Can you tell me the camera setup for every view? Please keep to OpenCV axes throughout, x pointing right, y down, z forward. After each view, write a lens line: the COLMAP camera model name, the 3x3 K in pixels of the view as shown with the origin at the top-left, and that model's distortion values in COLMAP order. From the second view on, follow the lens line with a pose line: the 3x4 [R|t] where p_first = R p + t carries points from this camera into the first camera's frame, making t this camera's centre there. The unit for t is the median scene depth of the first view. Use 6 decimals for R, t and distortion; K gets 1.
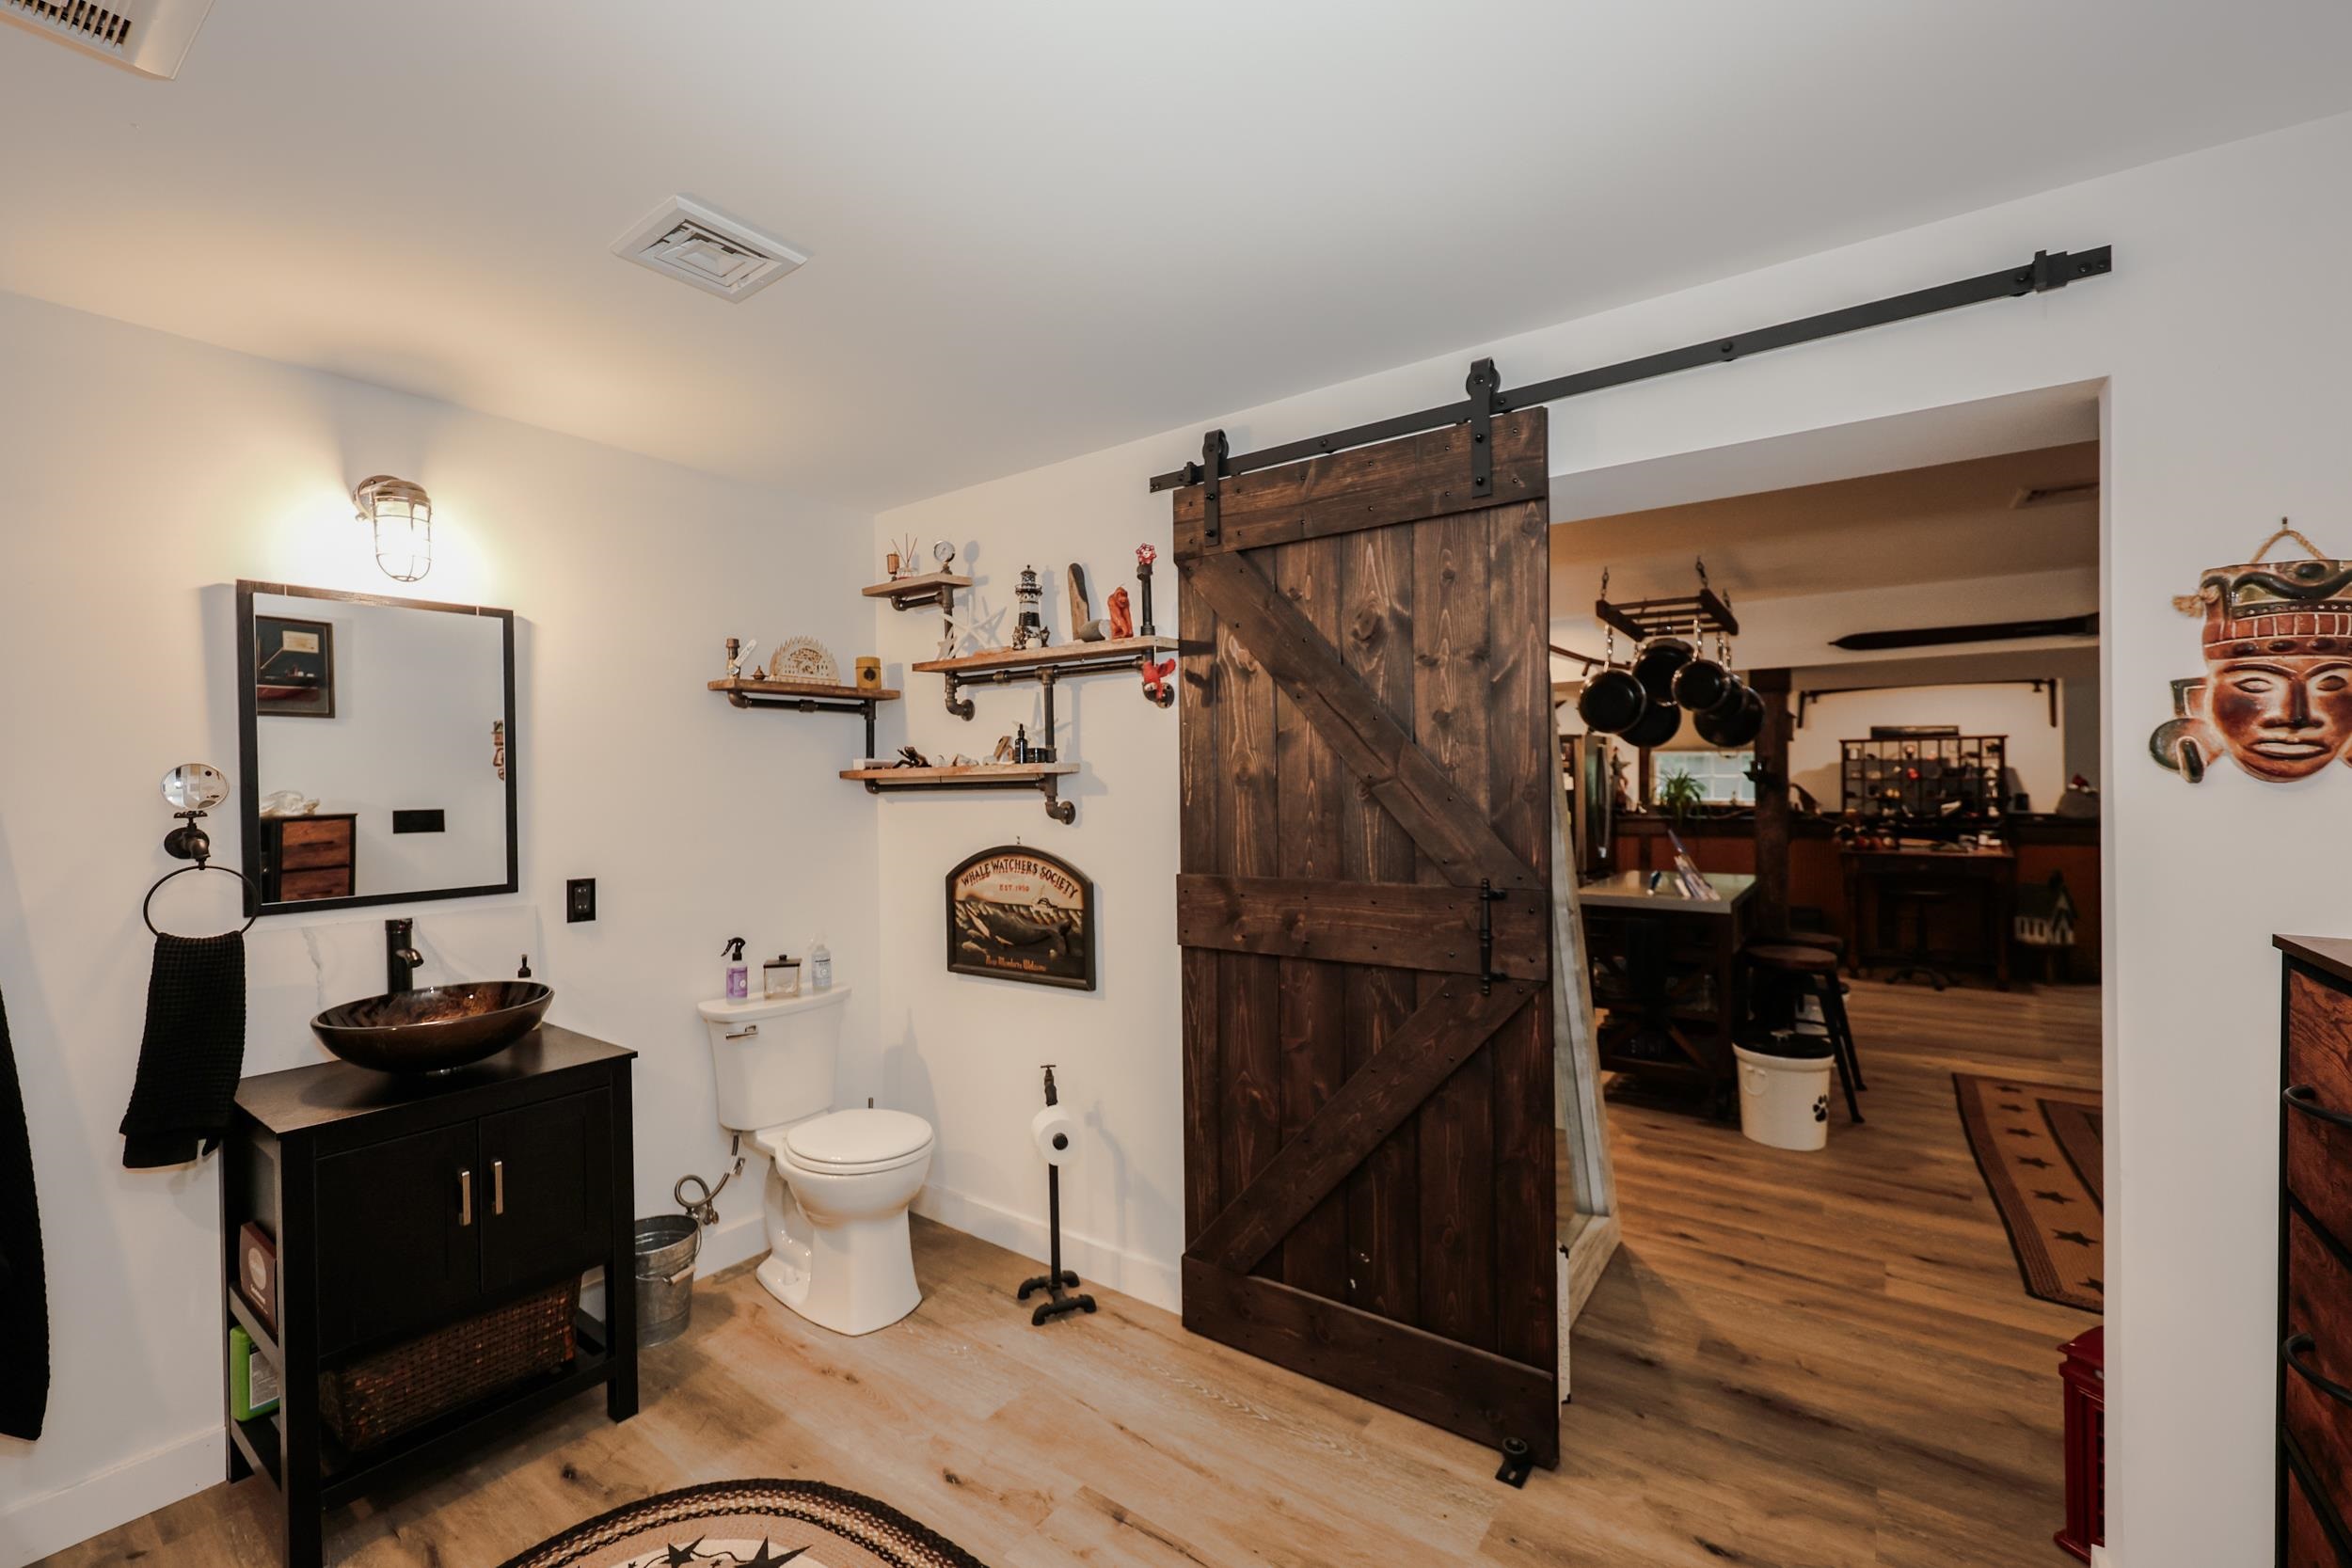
lens RADIAL K [[966.9, 0, 1176.0], [0, 966.9, 784.0], [0, 0, 1]] dist [0.000357, -0.000009]
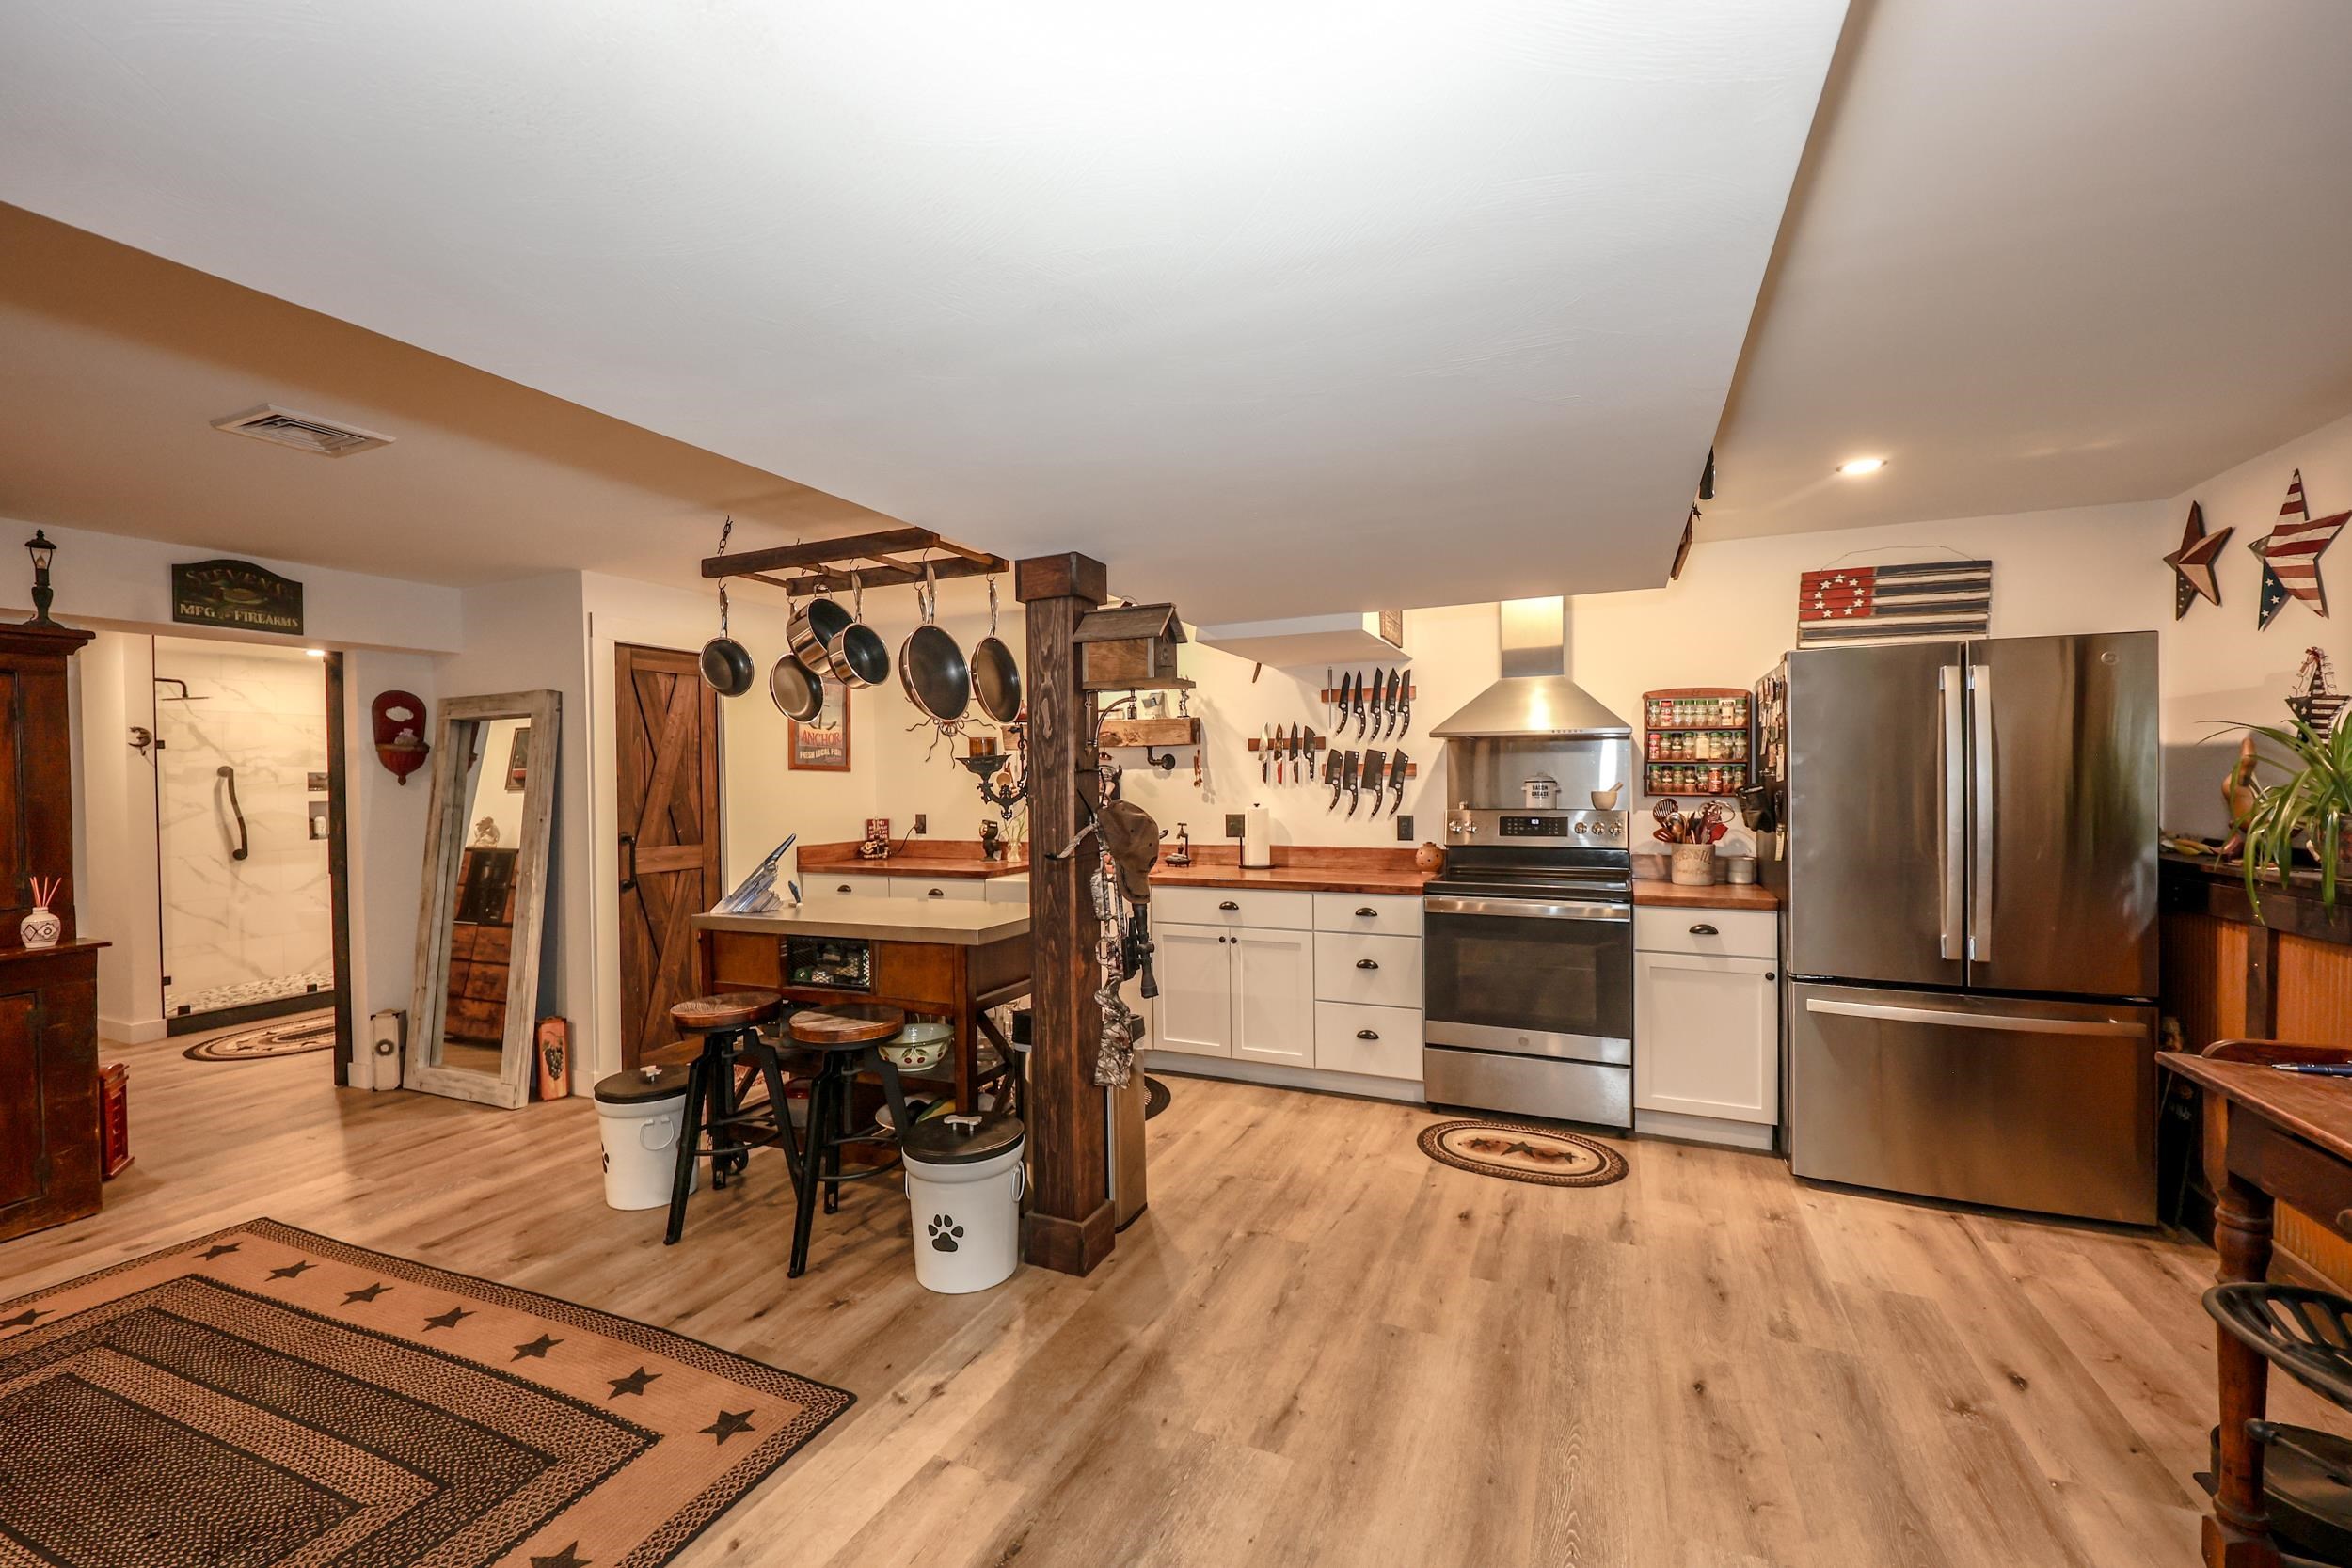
lens RADIAL K [[966.9, 0, 1176.0], [0, 966.9, 784.0], [0, 0, 1]] dist [0.000357, -0.000009]
pose [[0.210829, 0.016558, -0.977383, 0.871461], [0.009512, 0.999774, 0.018989, -0.006281], [0.977477, -0.013300, 0.210624, 0.711144]]
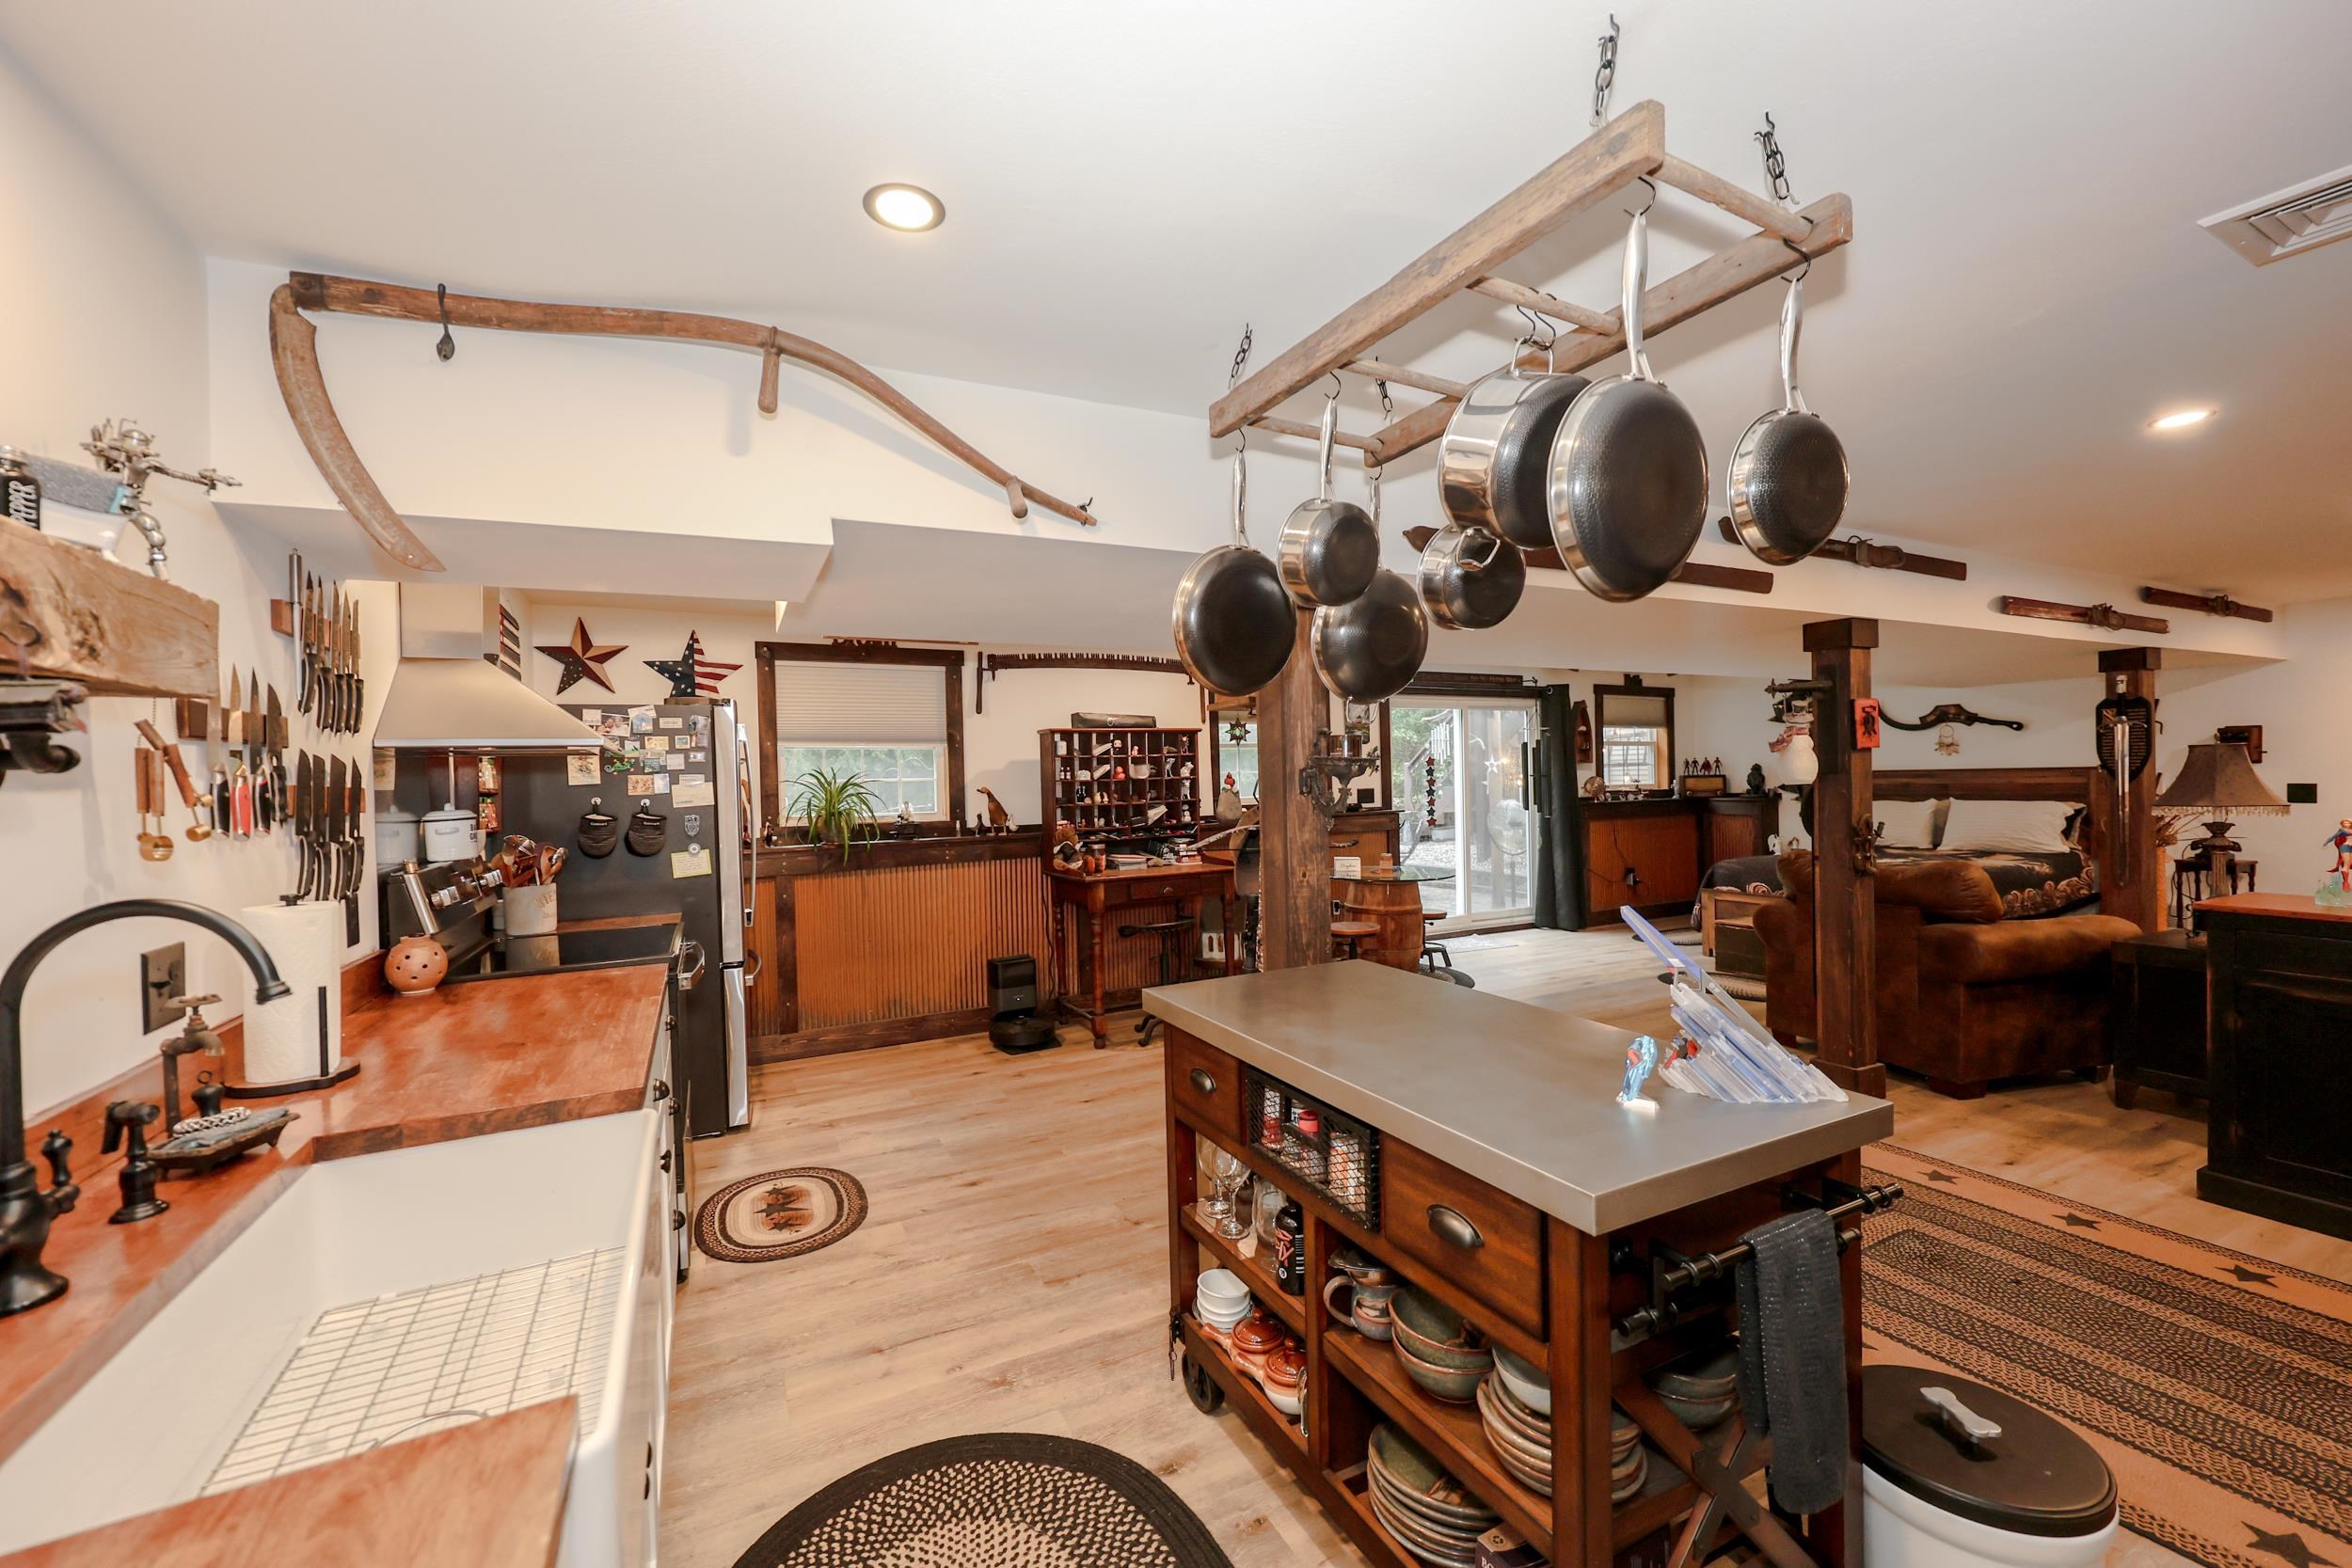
lens RADIAL K [[966.9, 0, 1176.0], [0, 966.9, 784.0], [0, 0, 1]] dist [0.000357, -0.000009]
pose [[0.458400, -0.011531, 0.888671, 0.064064], [0.020702, 0.999783, 0.002294, -0.002870], [-0.888505, 0.017345, 0.458539, 0.604813]]
